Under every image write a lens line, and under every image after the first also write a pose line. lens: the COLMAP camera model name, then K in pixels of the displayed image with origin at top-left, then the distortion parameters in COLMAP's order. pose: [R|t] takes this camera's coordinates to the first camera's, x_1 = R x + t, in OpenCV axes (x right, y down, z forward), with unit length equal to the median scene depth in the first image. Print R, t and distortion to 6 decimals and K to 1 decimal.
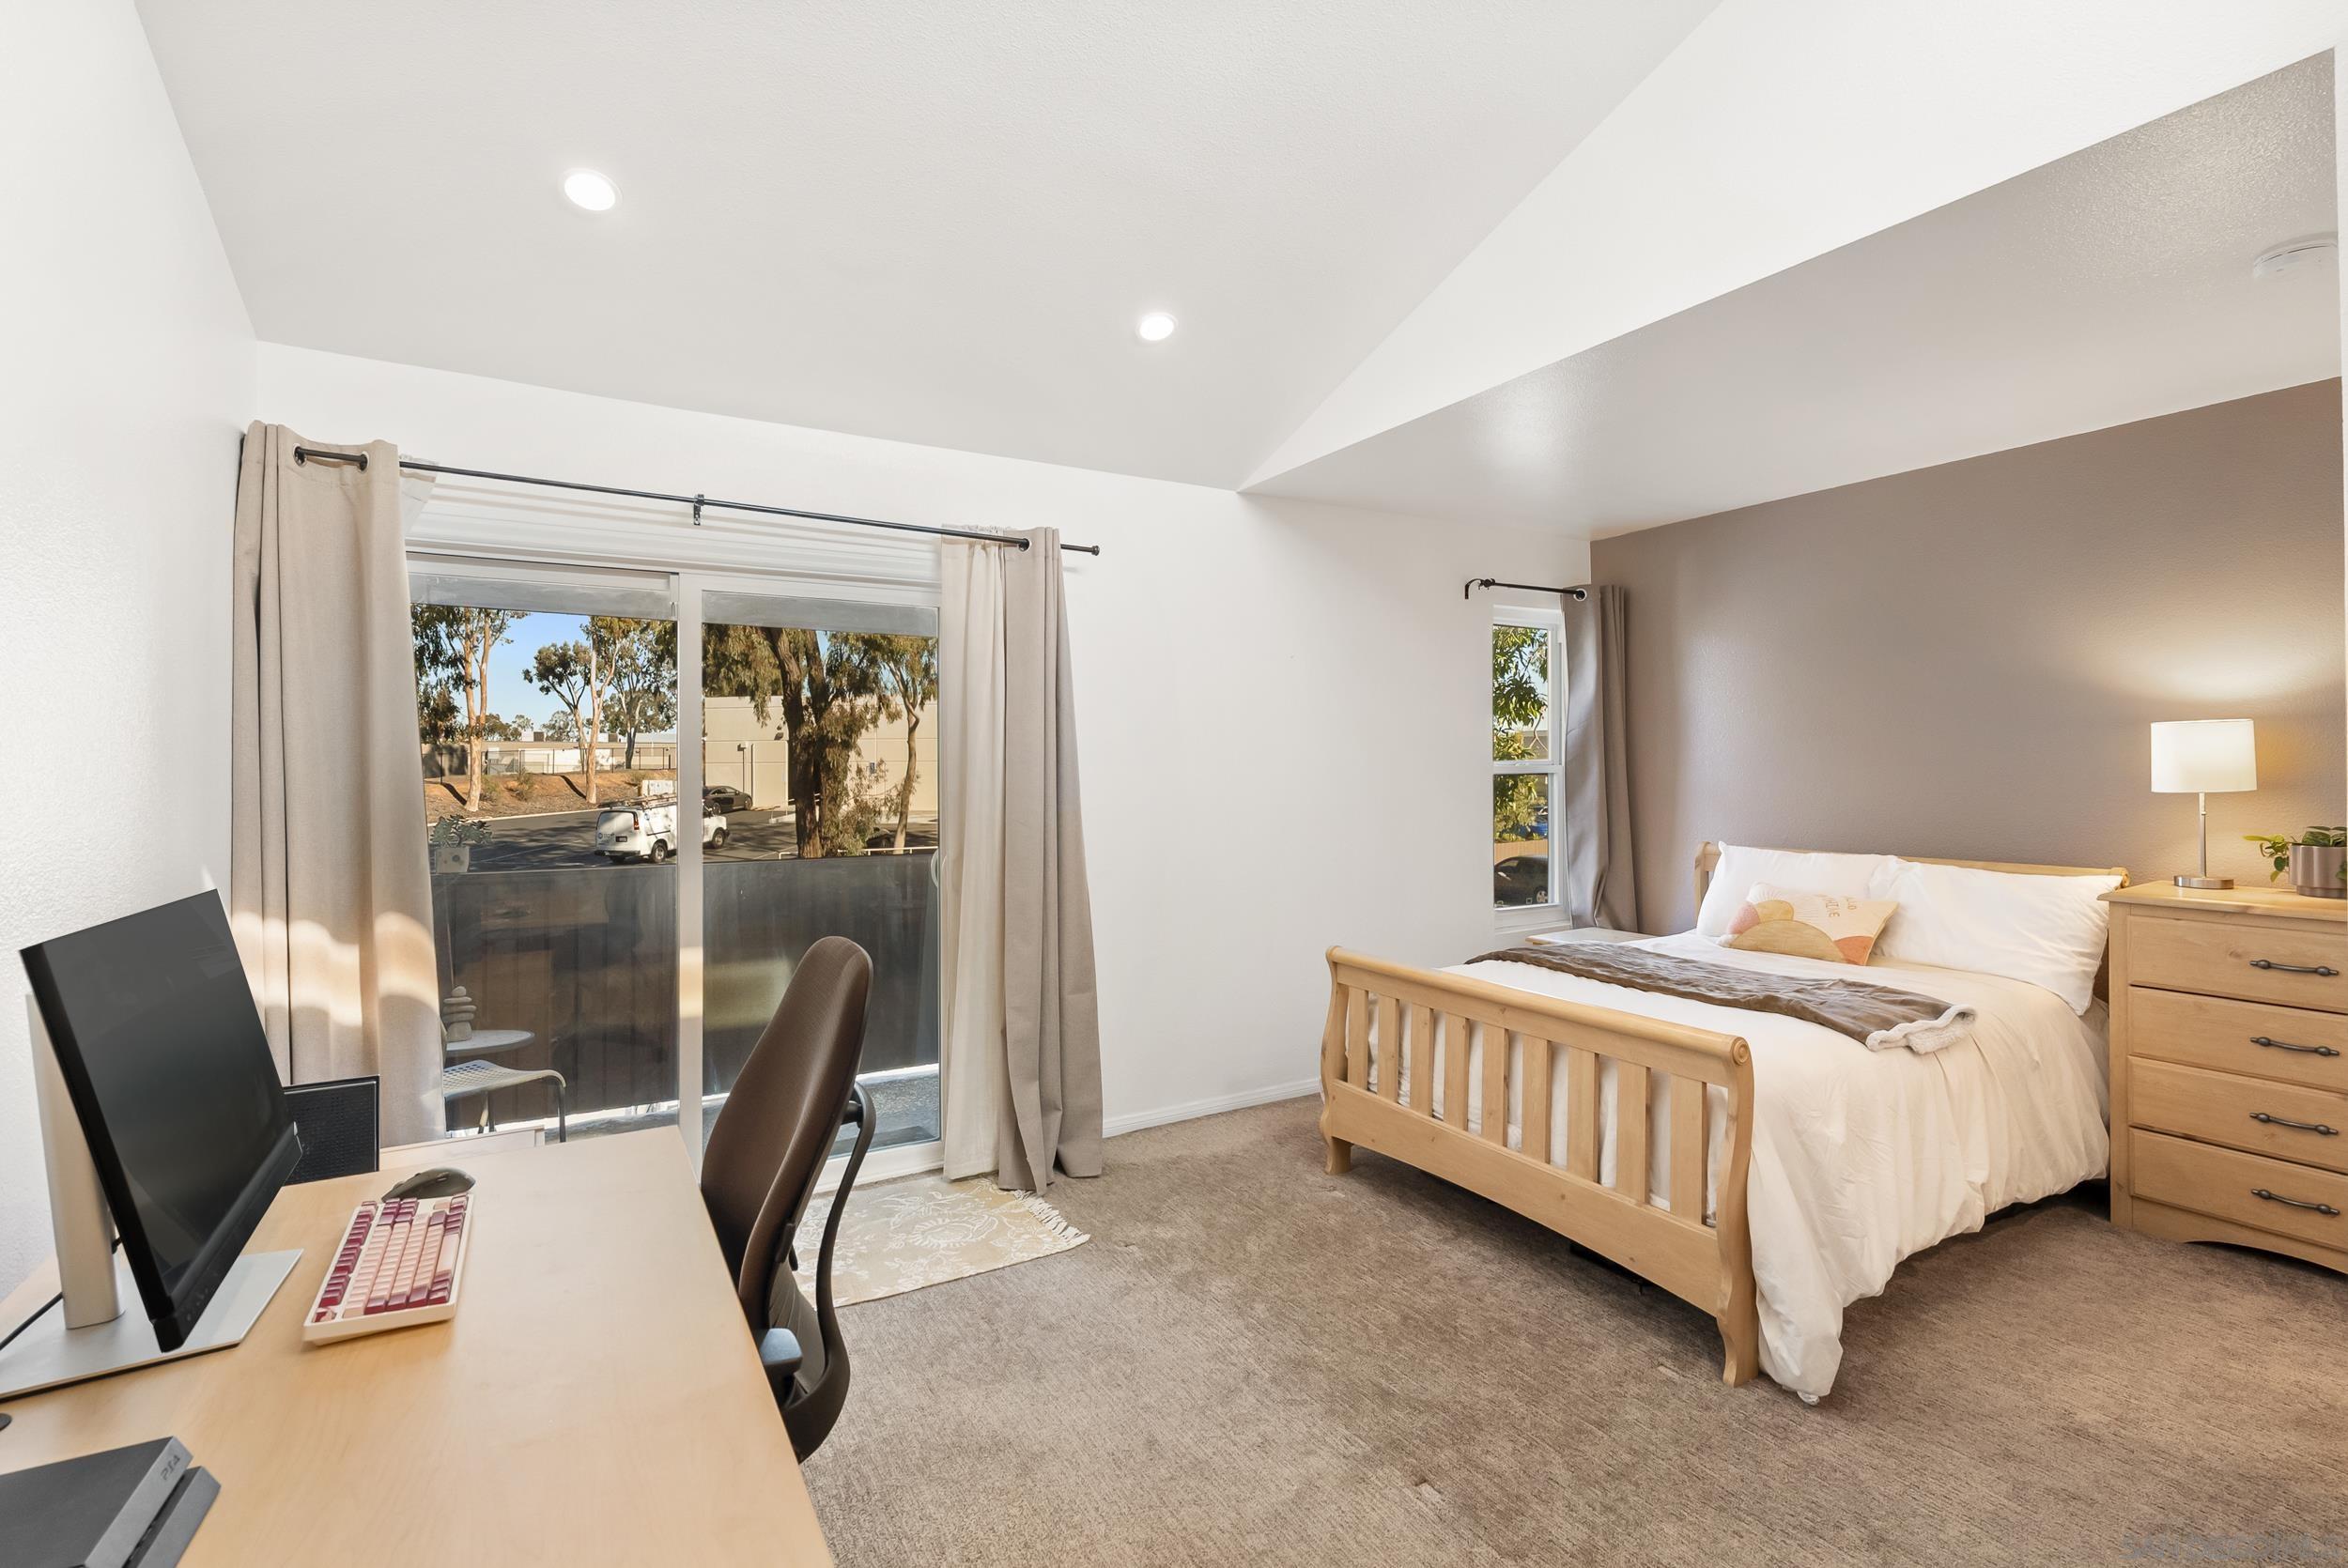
lens RADIAL K [[1065.0, 0, 1174.5], [0, 1065.0, 761.4], [0, 0, 1]] dist [-0.010856, 0.000271]
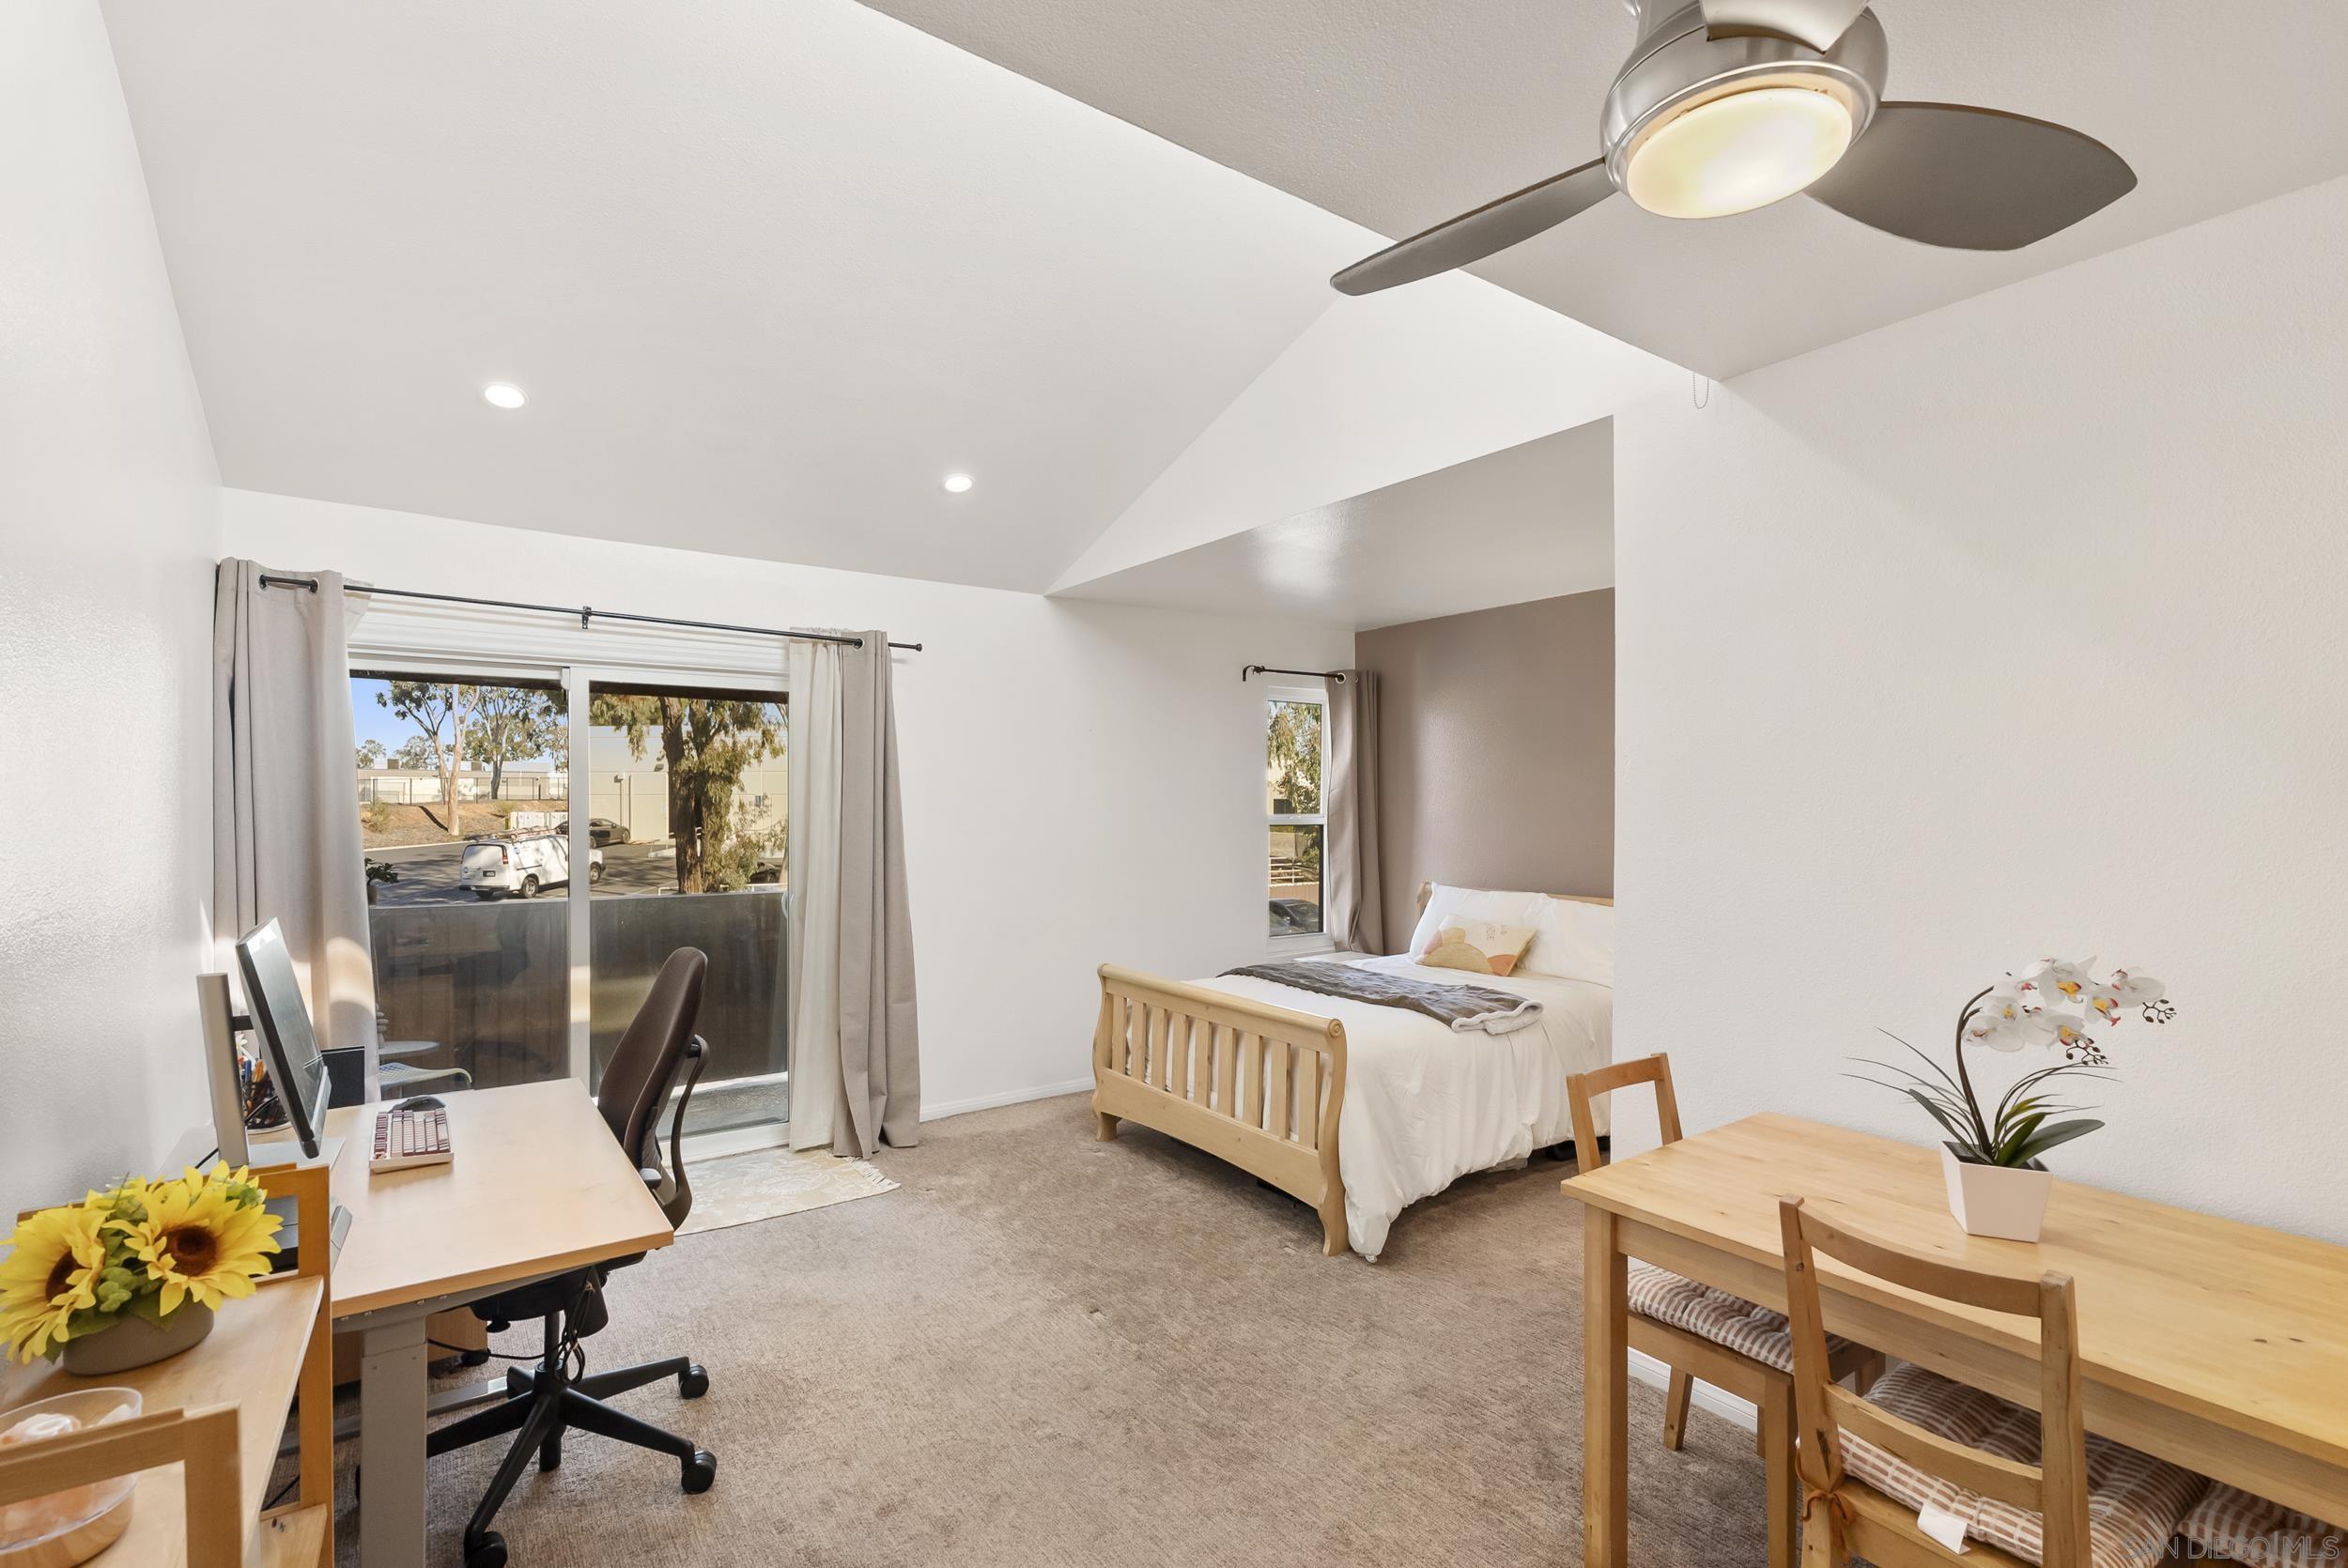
lens RADIAL K [[1065.0, 0, 1175.5], [0, 1065.0, 813.5], [0, 0, 1]] dist [-0.010856, 0.000271]
pose [[0.995310, 0.007179, 0.096475, 0.112127], [-0.008751, 0.999836, 0.015880, -0.028873], [-0.096345, -0.016649, 0.995209, -0.285587]]
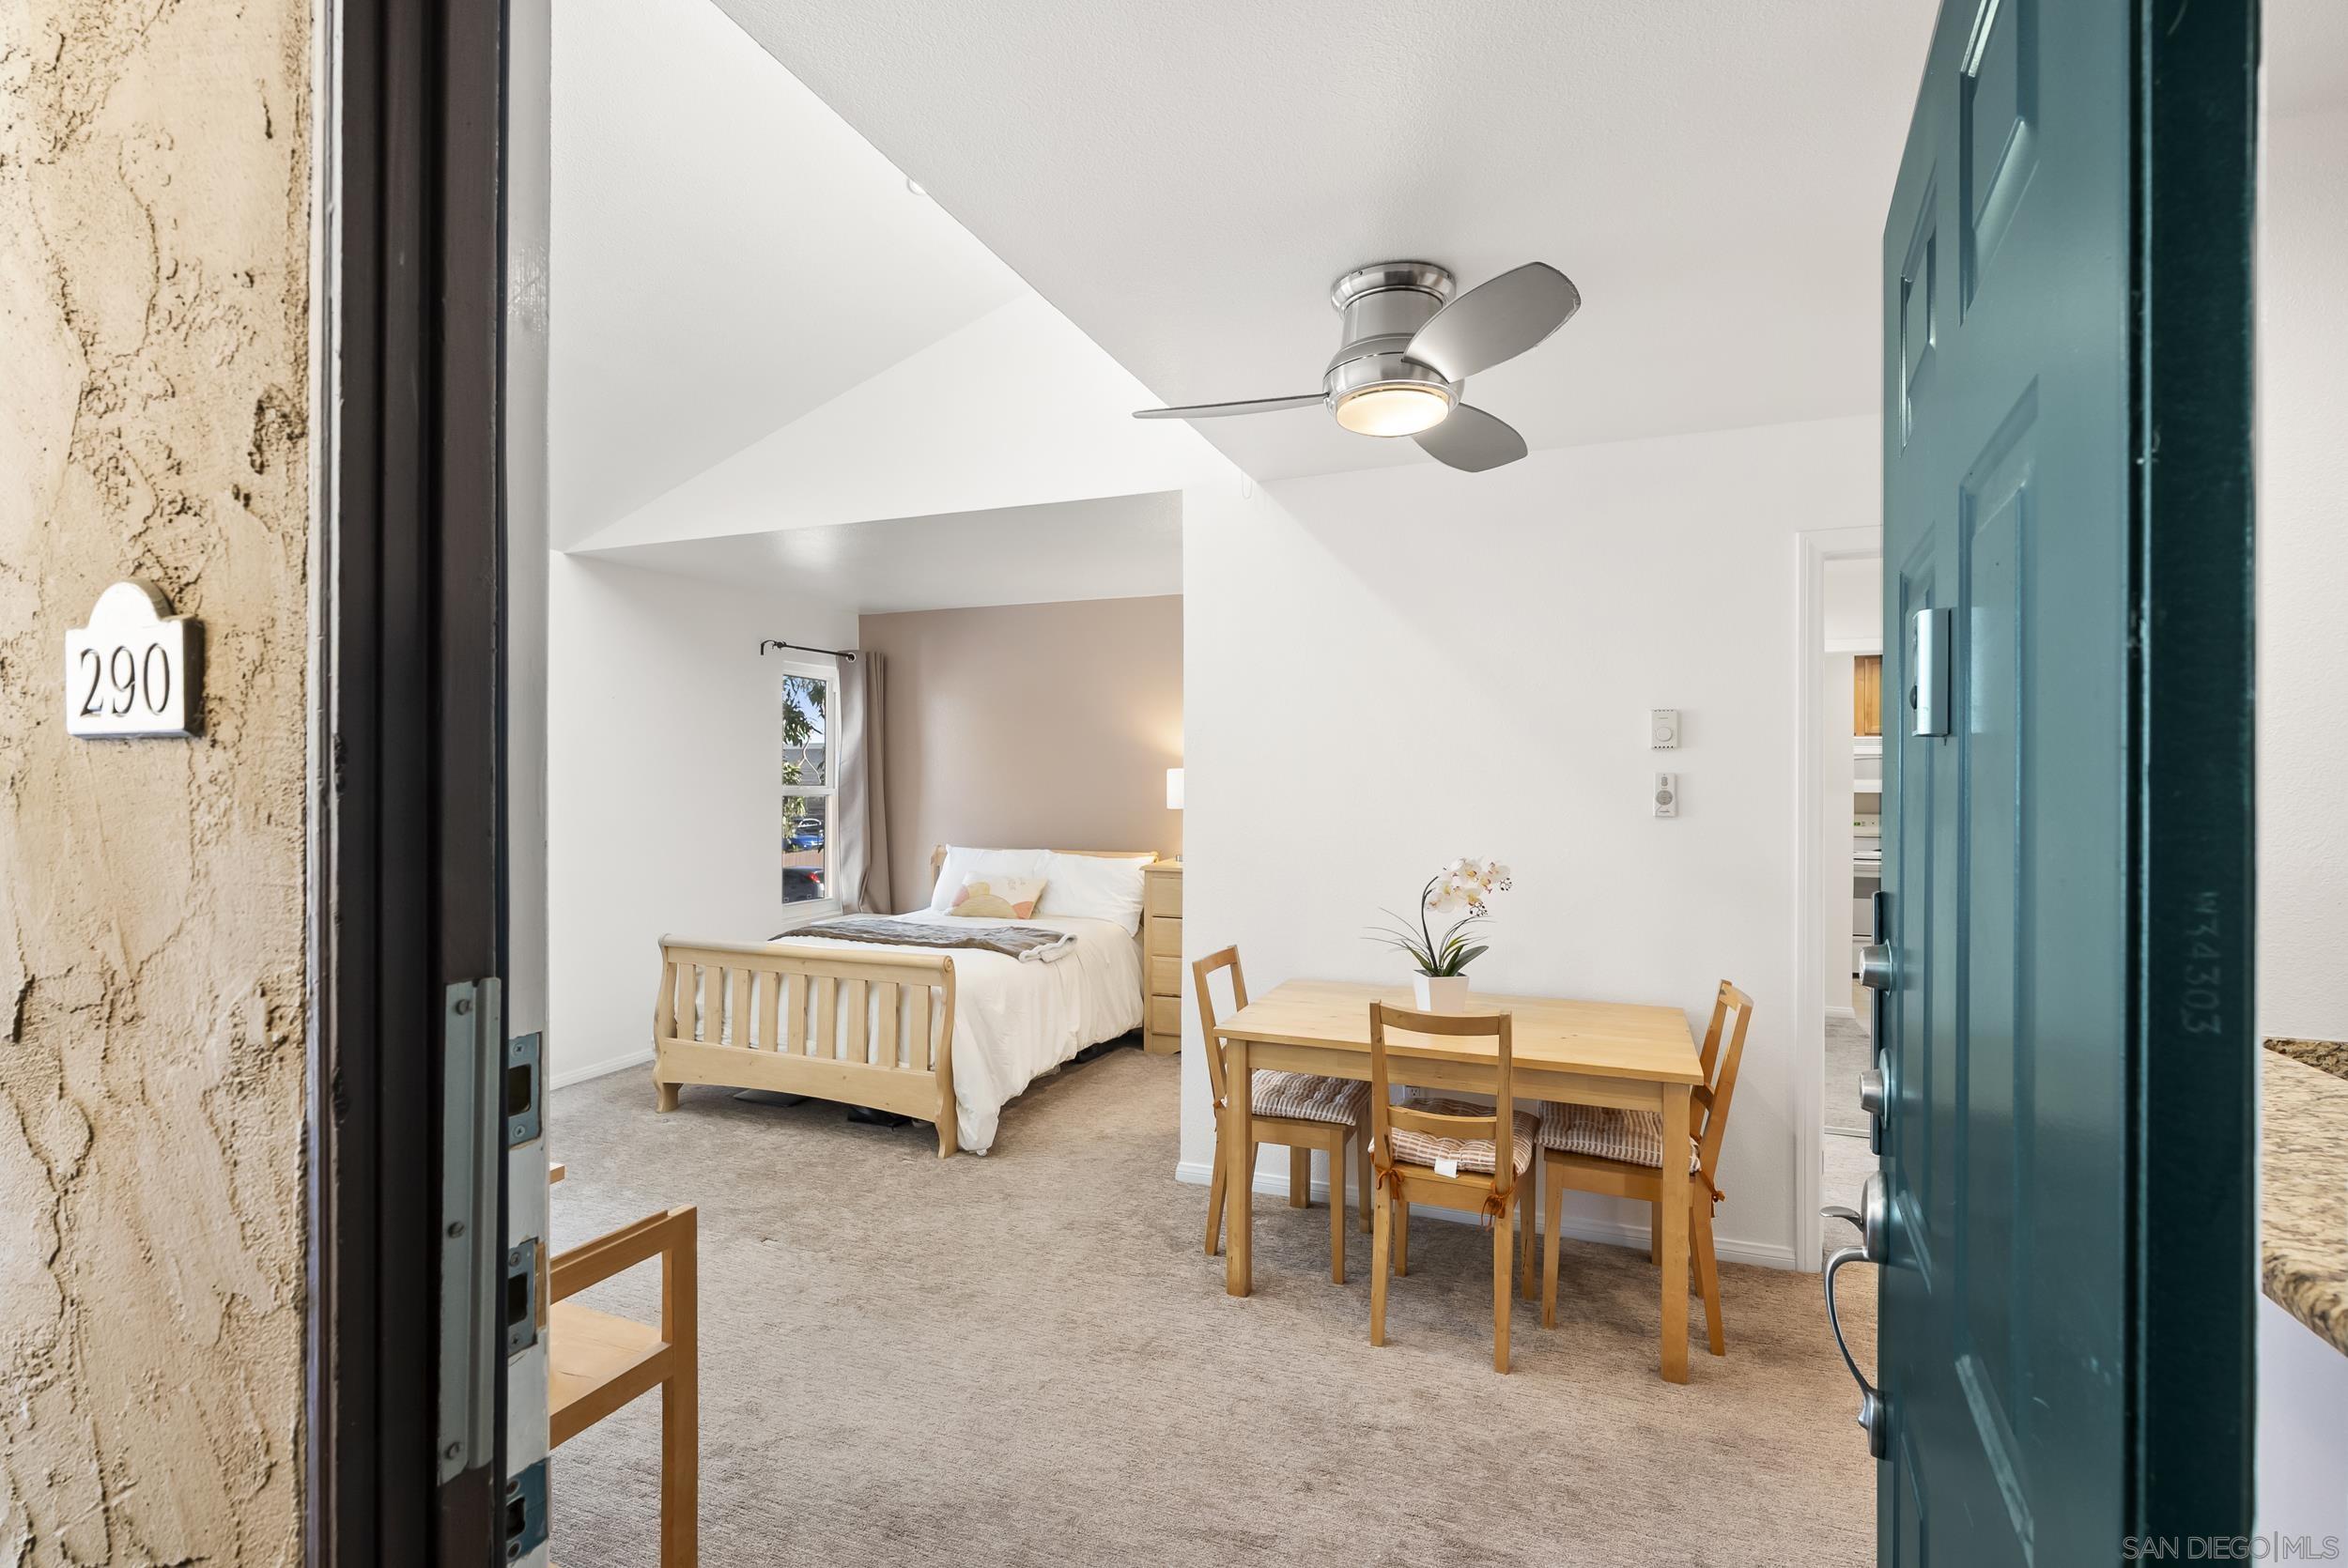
lens RADIAL K [[1065.0, 0, 1167.4], [0, 1065.0, 791.1], [0, 0, 1]] dist [-0.010856, 0.000271]
pose [[0.786979, 0.001442, 0.616978, -0.164353], [-0.011510, 0.999858, 0.012344, -0.020523], [-0.616873, -0.016816, 0.786883, -0.374035]]
